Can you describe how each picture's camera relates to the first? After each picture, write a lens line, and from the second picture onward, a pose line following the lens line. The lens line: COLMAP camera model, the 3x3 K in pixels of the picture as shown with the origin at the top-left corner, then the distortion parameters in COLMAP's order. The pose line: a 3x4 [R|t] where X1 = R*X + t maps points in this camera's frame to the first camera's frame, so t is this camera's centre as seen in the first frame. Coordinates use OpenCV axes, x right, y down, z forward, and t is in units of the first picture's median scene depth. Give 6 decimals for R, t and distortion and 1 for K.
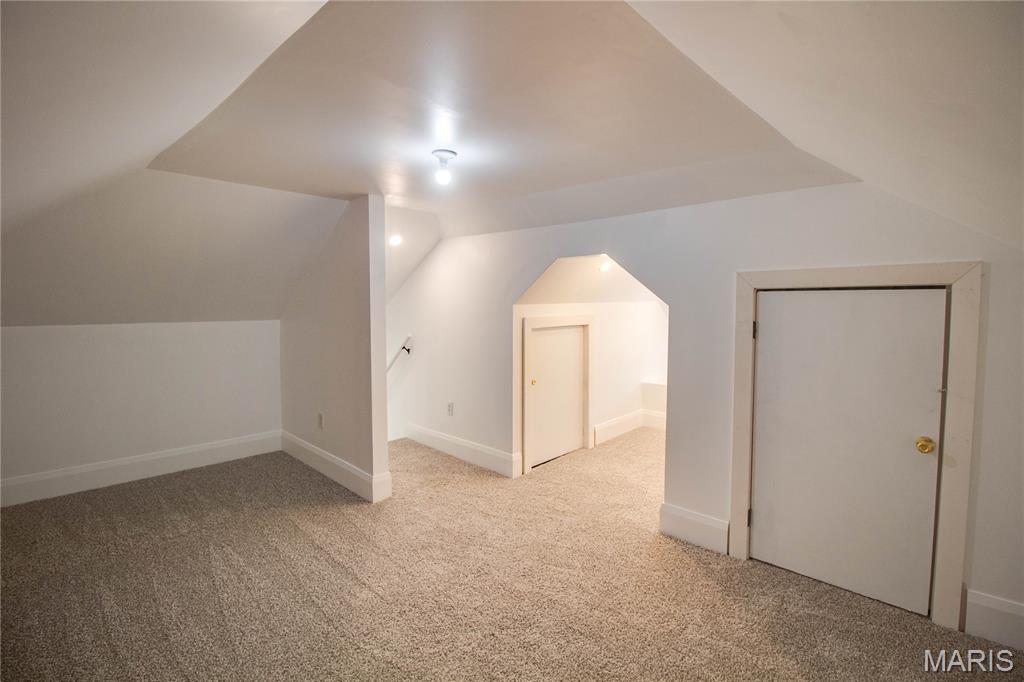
lens RADIAL K [[492.5, 0, 516.3], [0, 492.5, 326.7], [0, 0, 1]] dist [0.001694, -0.017207]
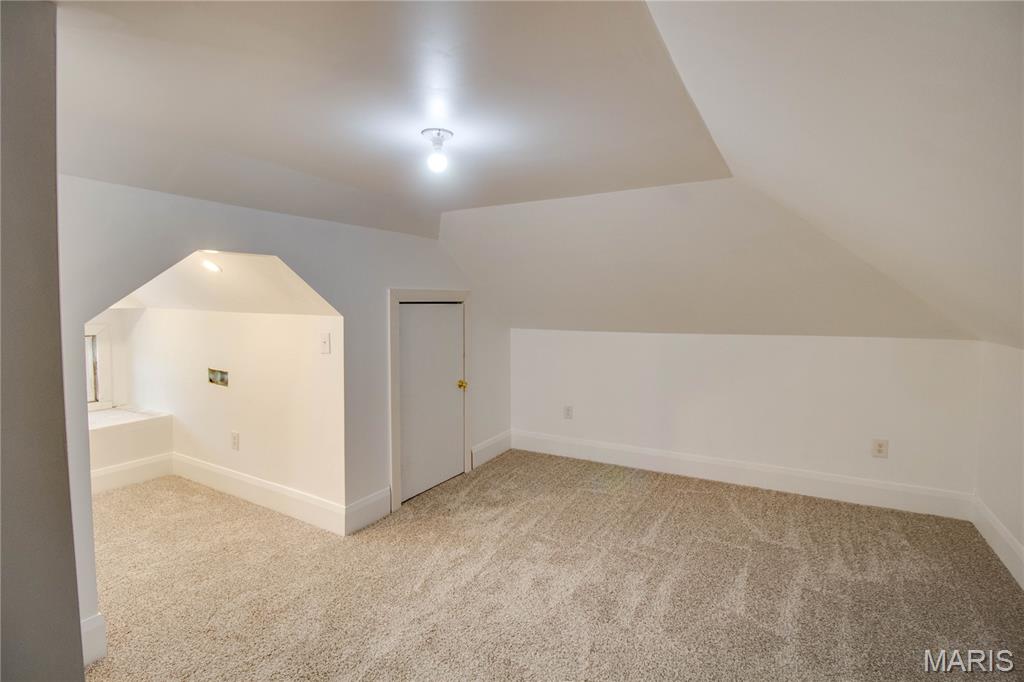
lens RADIAL K [[492.5, 0, 516.3], [0, 492.5, 326.7], [0, 0, 1]] dist [0.001694, -0.017207]
pose [[-0.238199, -0.052791, 0.969781, -0.902844], [0.047565, 0.996689, 0.065939, -0.084192], [-0.970051, 0.061835, -0.234899, 1.017667]]
